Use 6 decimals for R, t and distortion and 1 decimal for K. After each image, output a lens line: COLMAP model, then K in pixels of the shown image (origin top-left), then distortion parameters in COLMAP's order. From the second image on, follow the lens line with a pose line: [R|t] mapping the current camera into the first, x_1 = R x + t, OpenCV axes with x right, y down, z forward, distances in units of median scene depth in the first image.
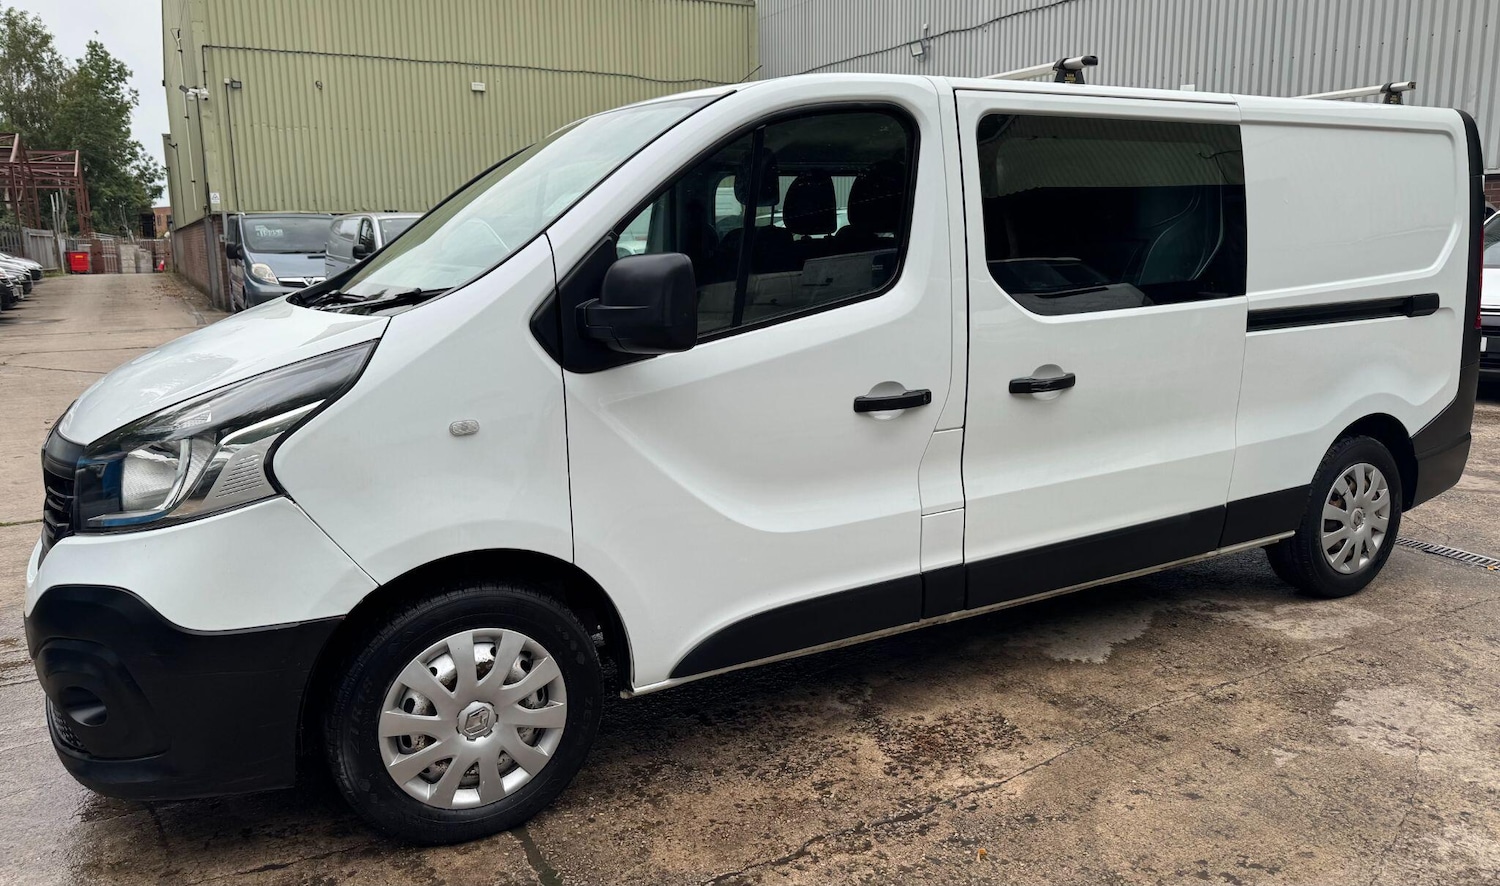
lens RADIAL K [[1080.1, 0, 748.0], [0, 1080.1, 390.2], [0, 0, 1]] dist [0.028221, -0.051618]
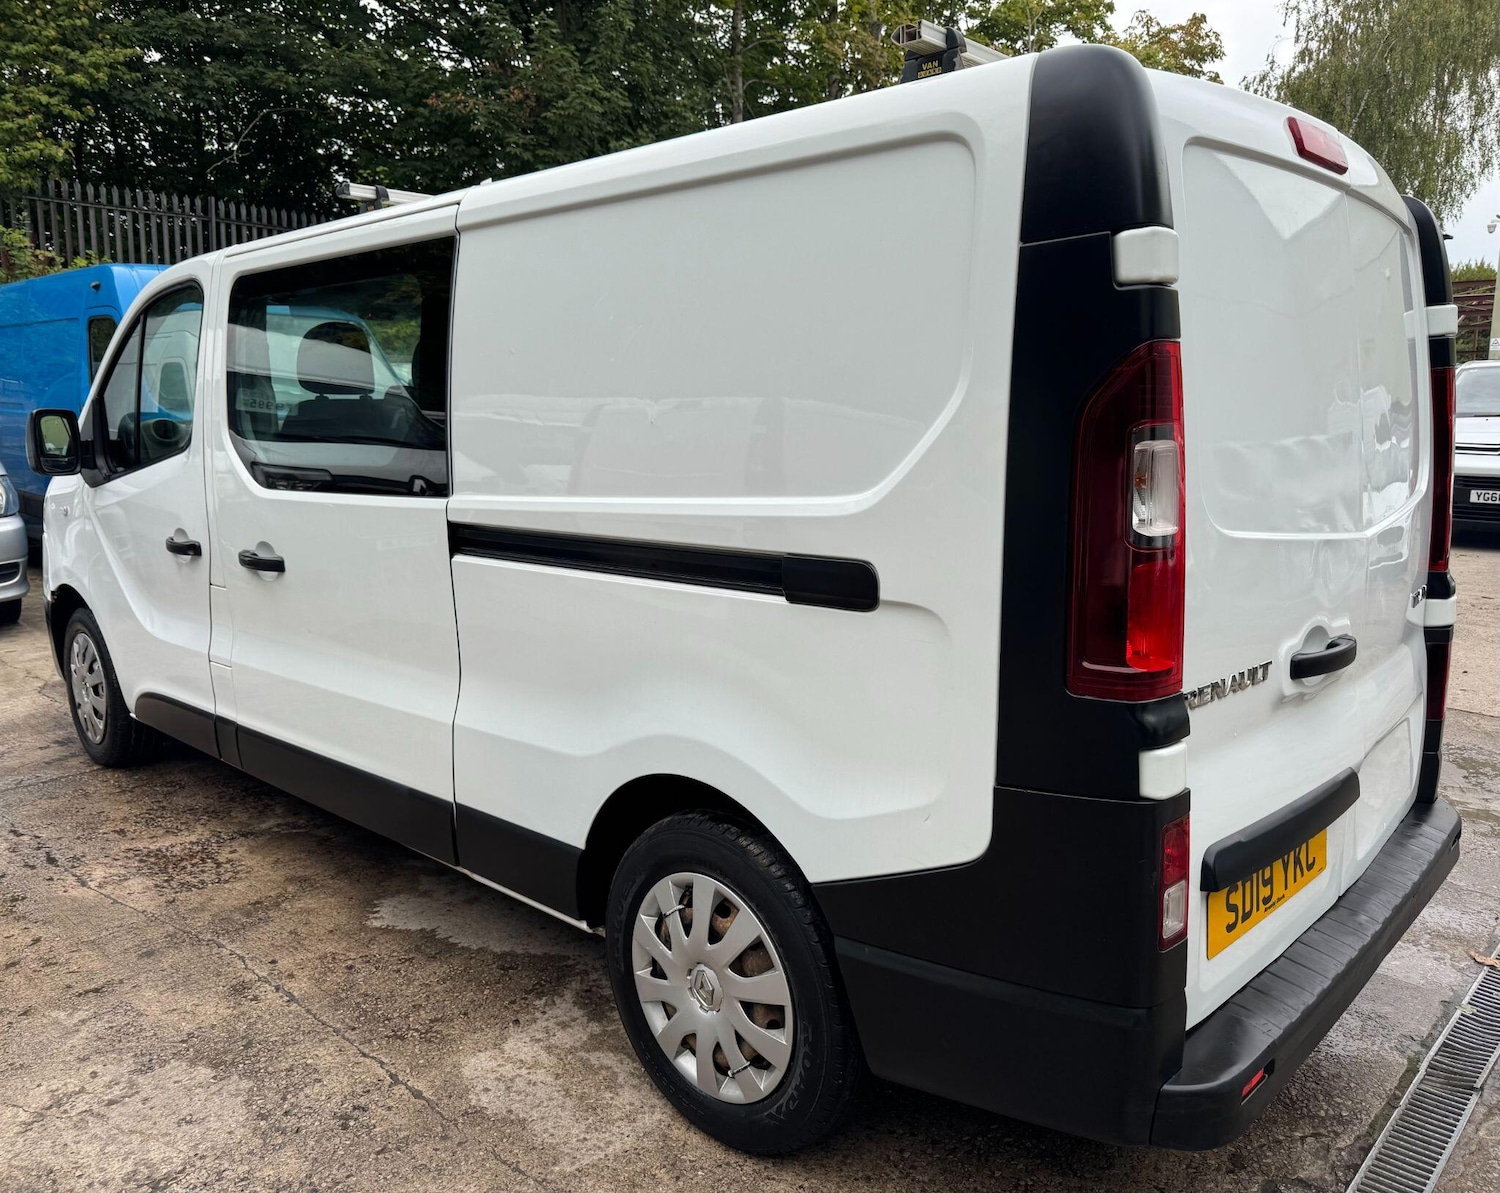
lens RADIAL K [[1162.5, 0, 751.3], [0, 1162.5, 545.5], [0, 0, 1]] dist [0.001768, -0.008127]
pose [[0.303195, 0.132510, -0.943670, 1.348751], [-0.131247, 0.986654, 0.096377, -0.171842], [0.943847, 0.094632, 0.316540, 1.083913]]
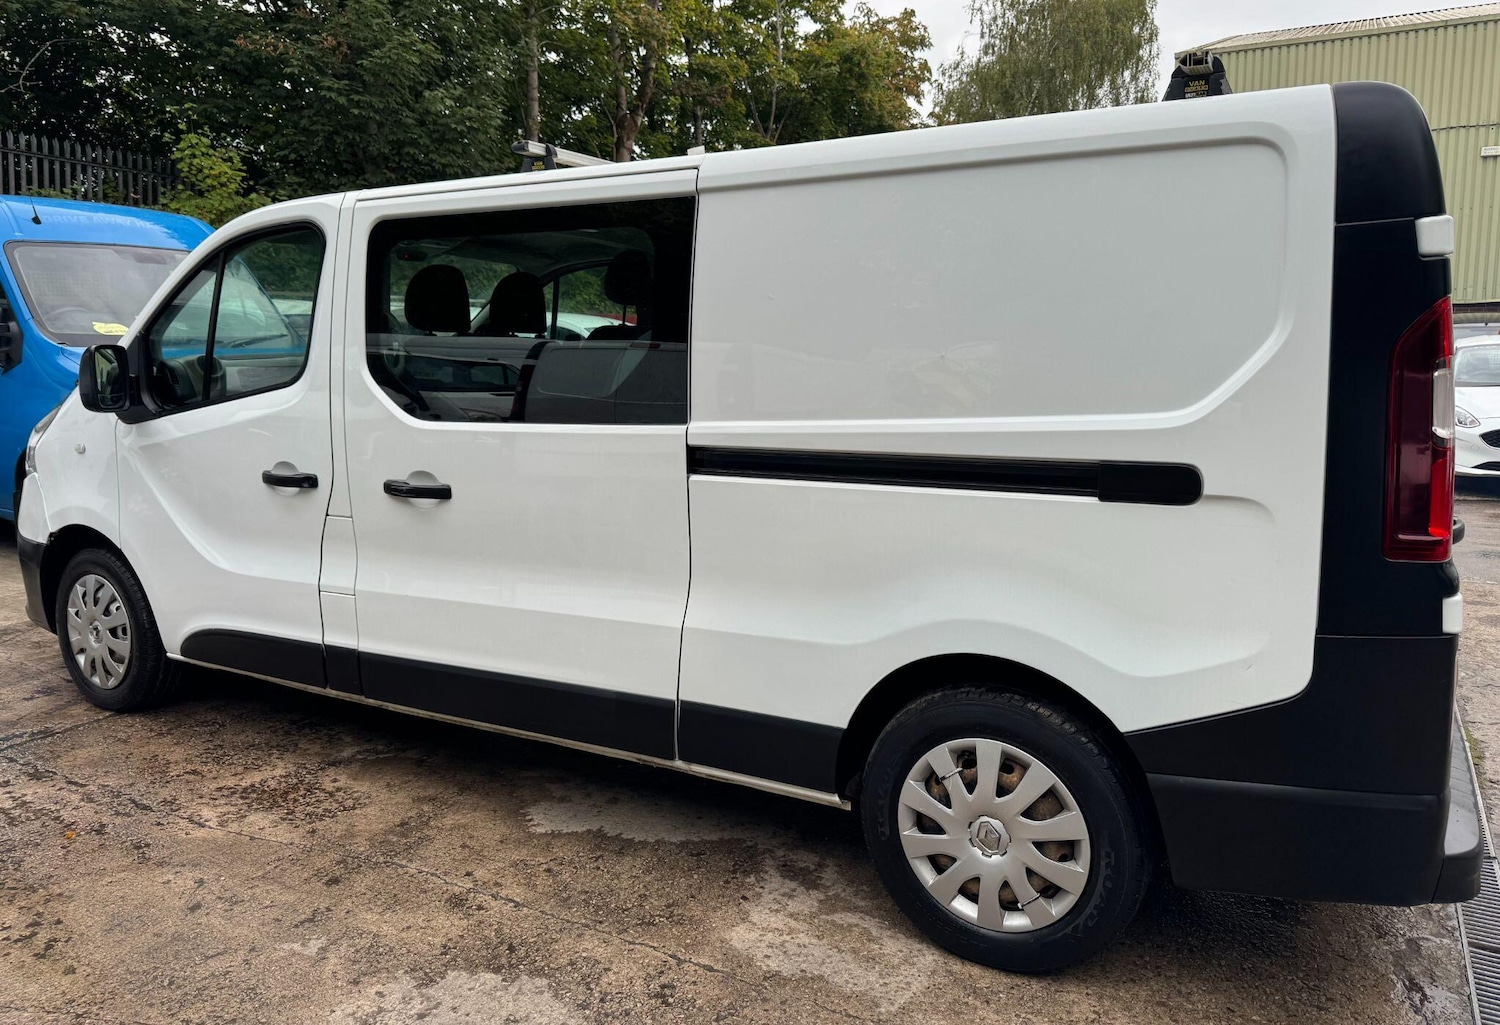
lens RADIAL K [[1087.7, 0, 742.2], [0, 1087.7, 420.3], [0, 0, 1]] dist [0.013912, -0.019667]
pose [[0.518282, 0.080160, -0.851445, 1.259290], [-0.124328, 0.992083, 0.017721, -0.122371], [0.846125, 0.096674, 0.524144, 0.733527]]
